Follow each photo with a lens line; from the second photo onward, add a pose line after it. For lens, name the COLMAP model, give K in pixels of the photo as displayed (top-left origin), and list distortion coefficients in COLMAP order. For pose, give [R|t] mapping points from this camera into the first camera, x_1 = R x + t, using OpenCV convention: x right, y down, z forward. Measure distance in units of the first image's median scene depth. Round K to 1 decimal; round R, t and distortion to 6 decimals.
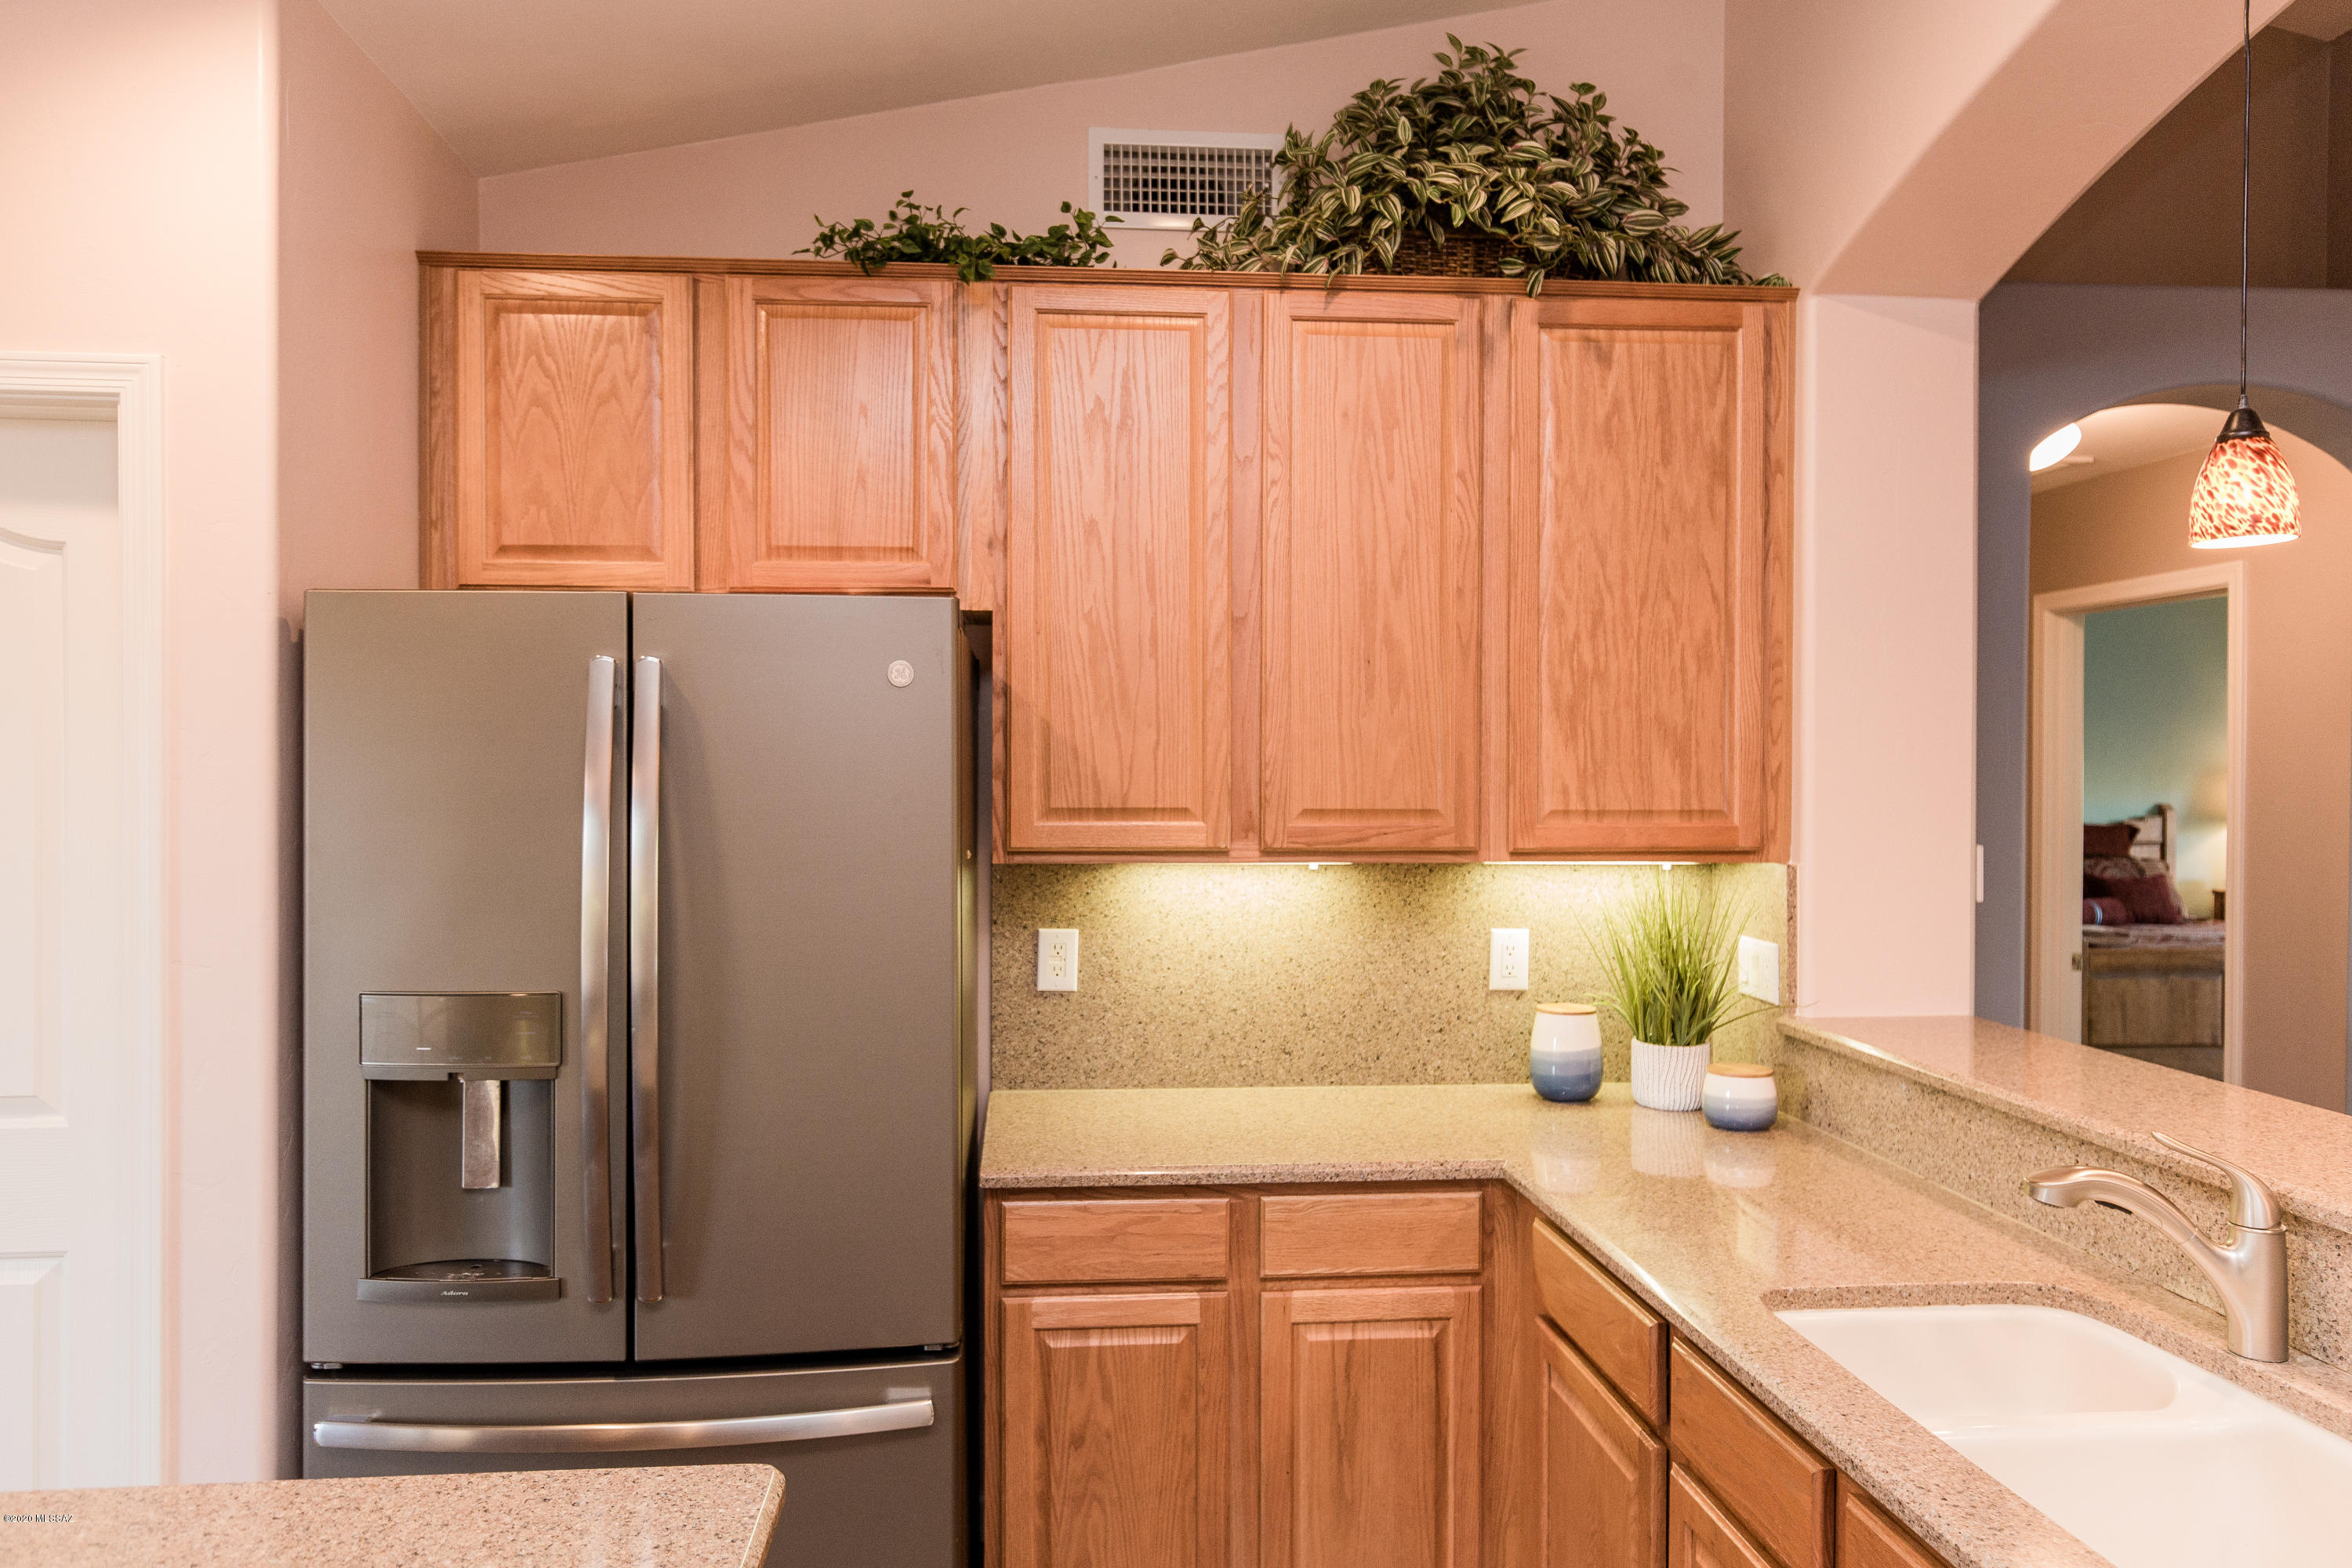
lens RADIAL K [[1616.5, 0, 1179.3], [0, 1616.5, 782.2], [0, 0, 1]] dist [-0.000631, -0.000734]
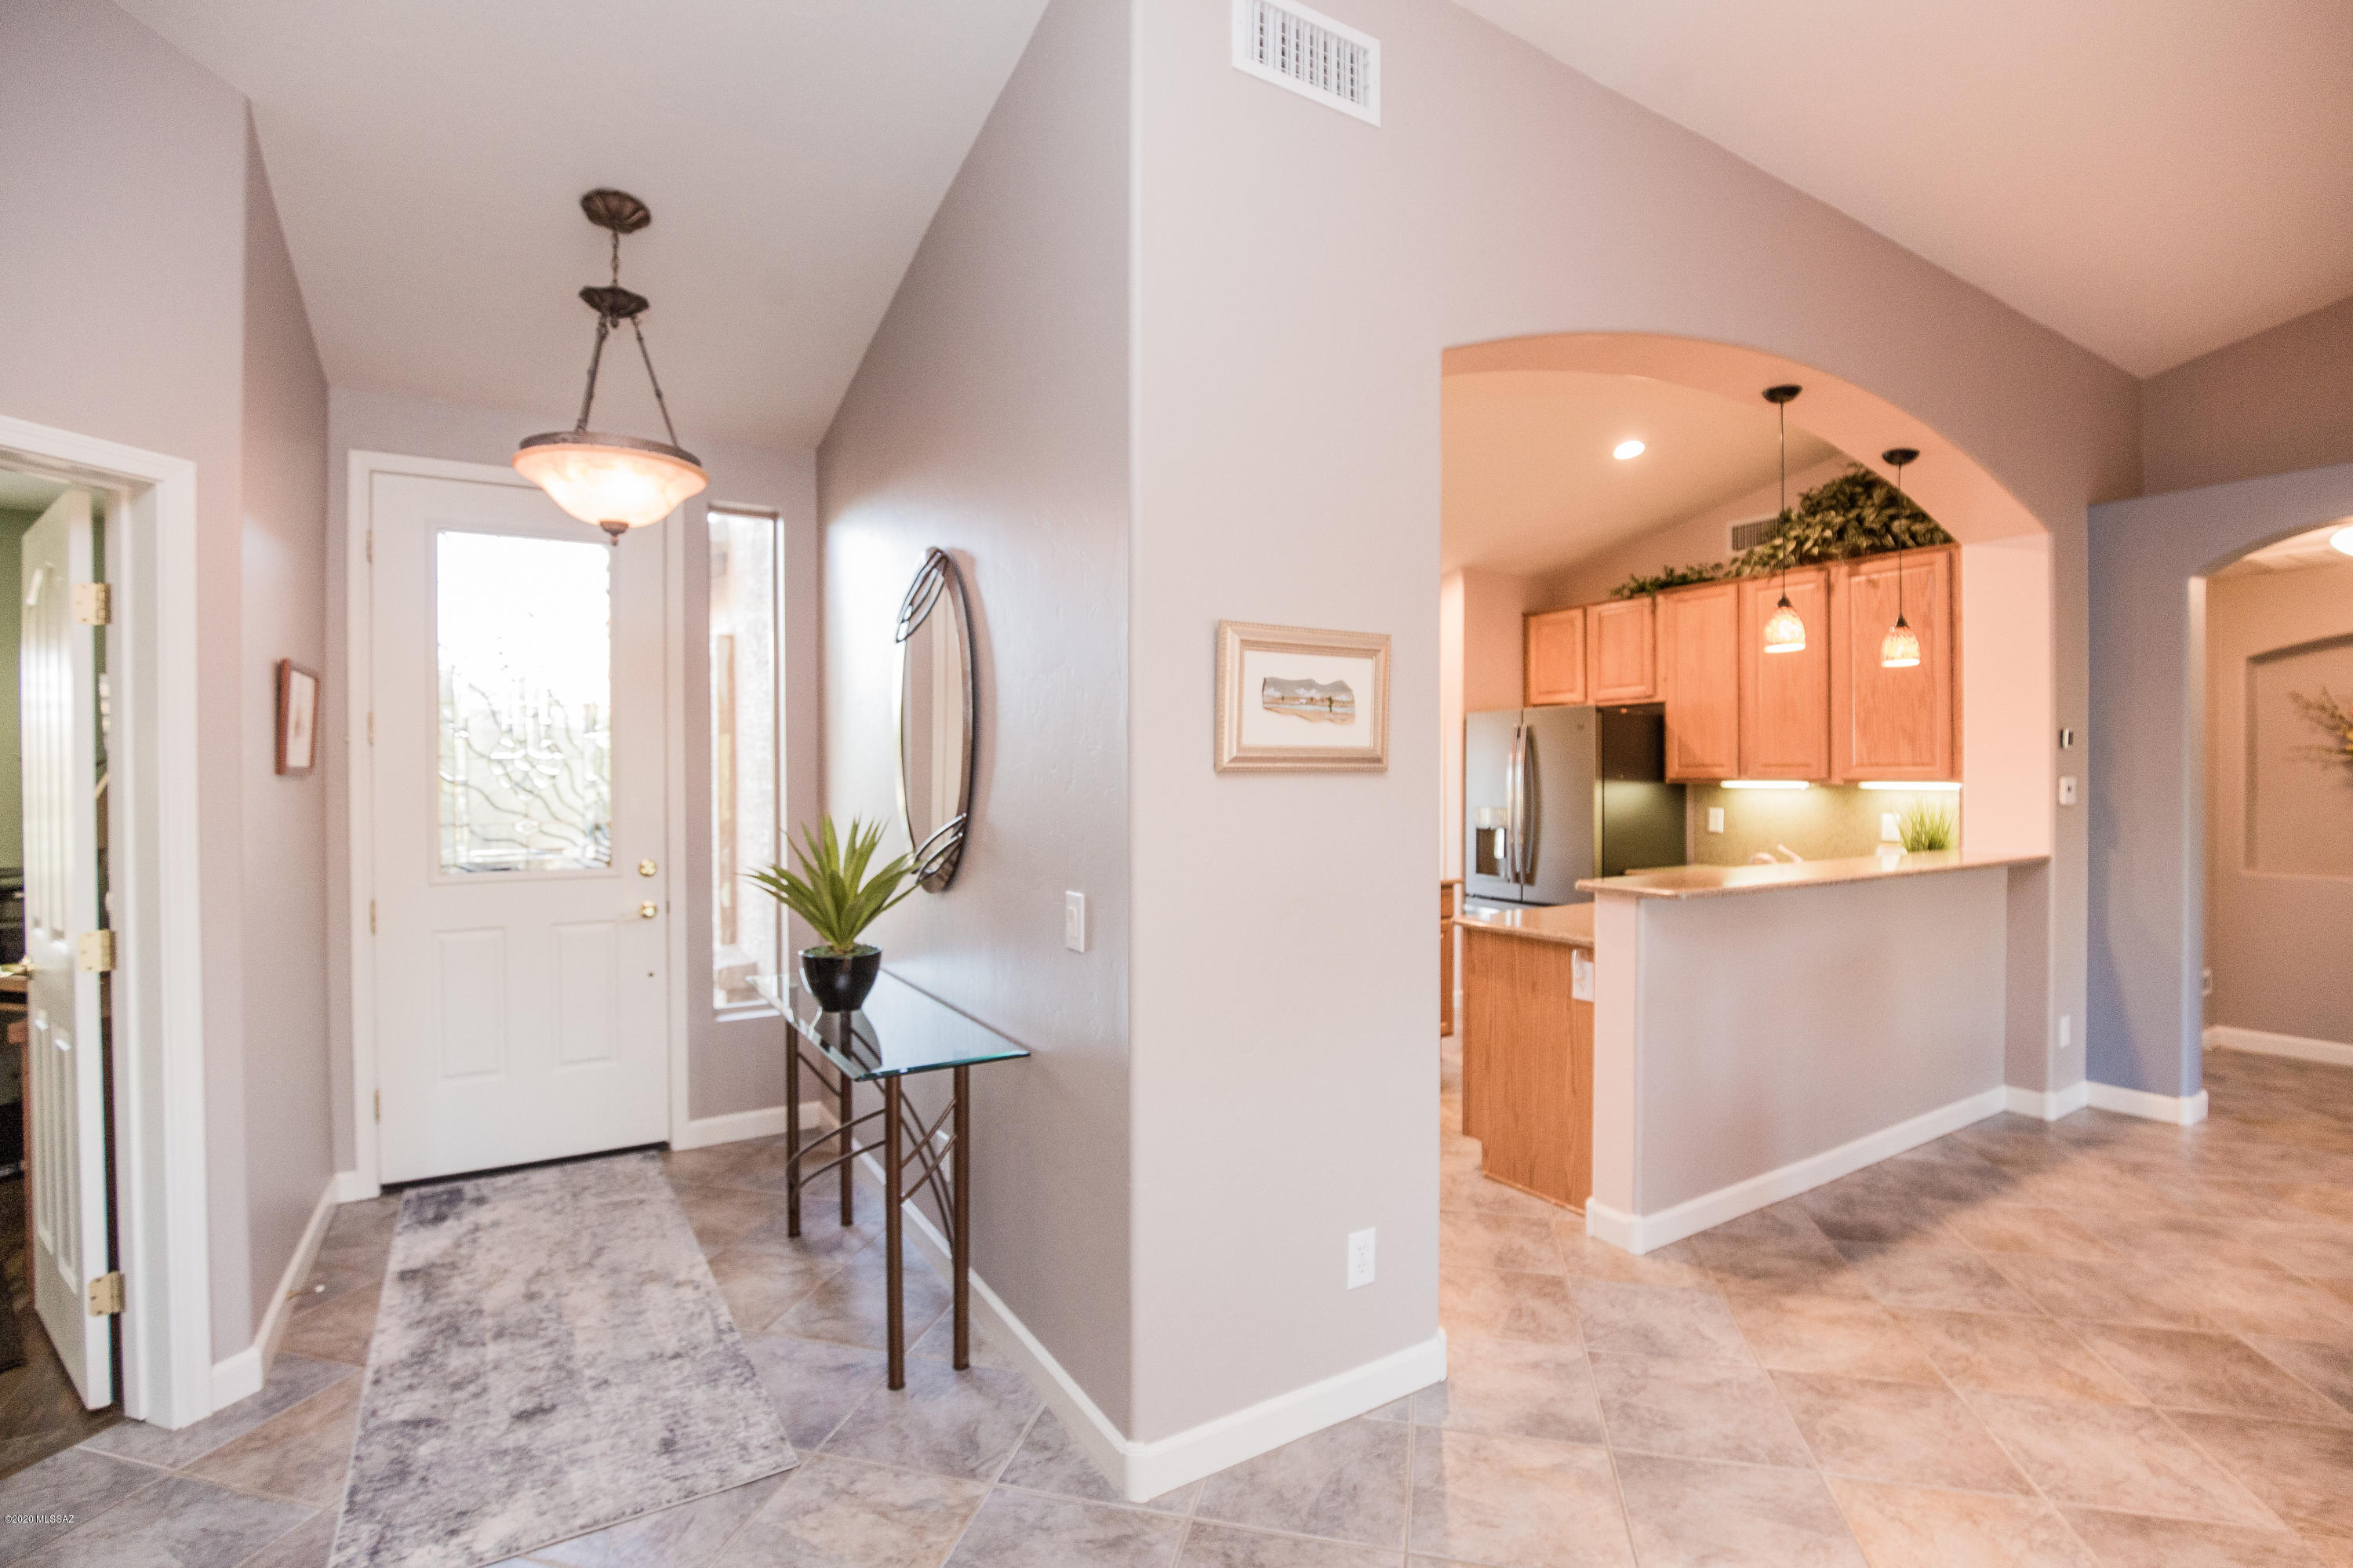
lens RADIAL K [[1070.6, 0, 1187.3], [0, 1070.6, 770.4], [0, 0, 1]] dist [-0.037323, 0.001515]
pose [[0.437286, -0.005121, -0.899308, 1.261914], [-0.003949, 0.999963, -0.007615, 0.044201], [0.899314, 0.006882, 0.437250, -0.678838]]
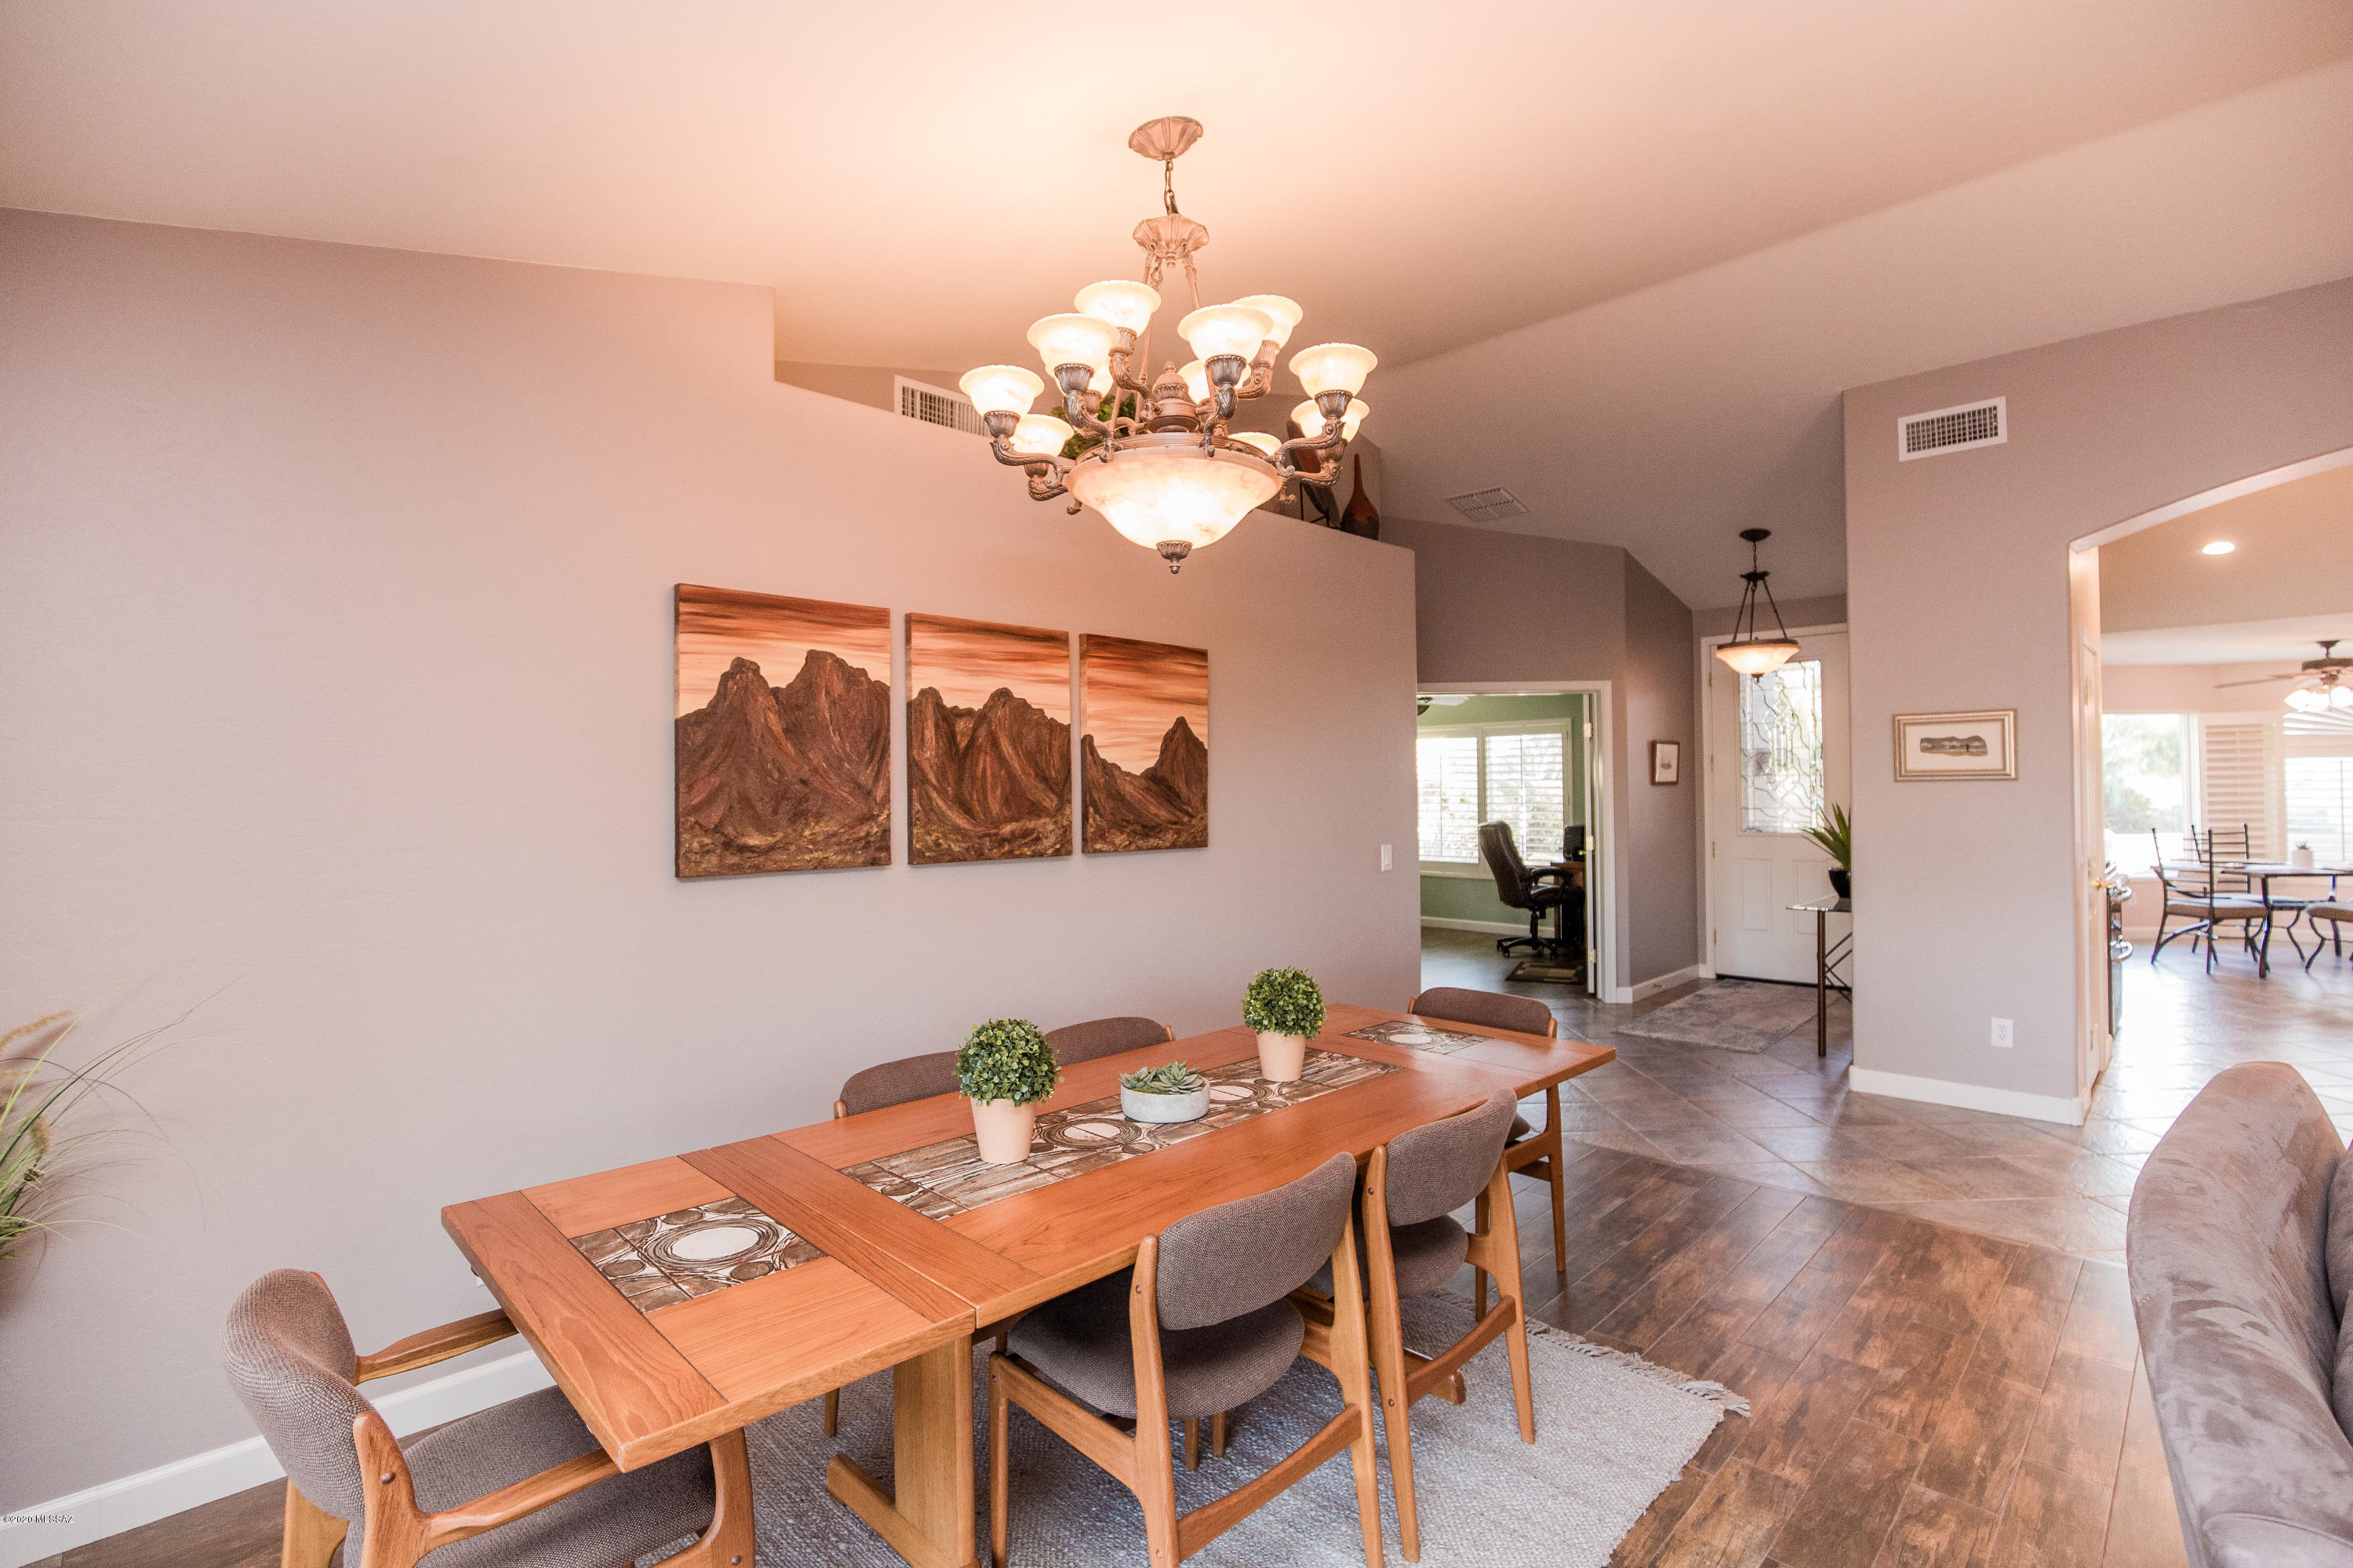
lens RADIAL K [[1070.6, 0, 1180.3], [0, 1070.6, 778.0], [0, 0, 1]] dist [-0.037323, 0.001515]
pose [[-0.772522, -0.006071, -0.634959, 4.428786], [-0.002544, 0.999976, -0.006466, 0.053313], [0.634983, -0.003380, -0.772518, 1.608055]]
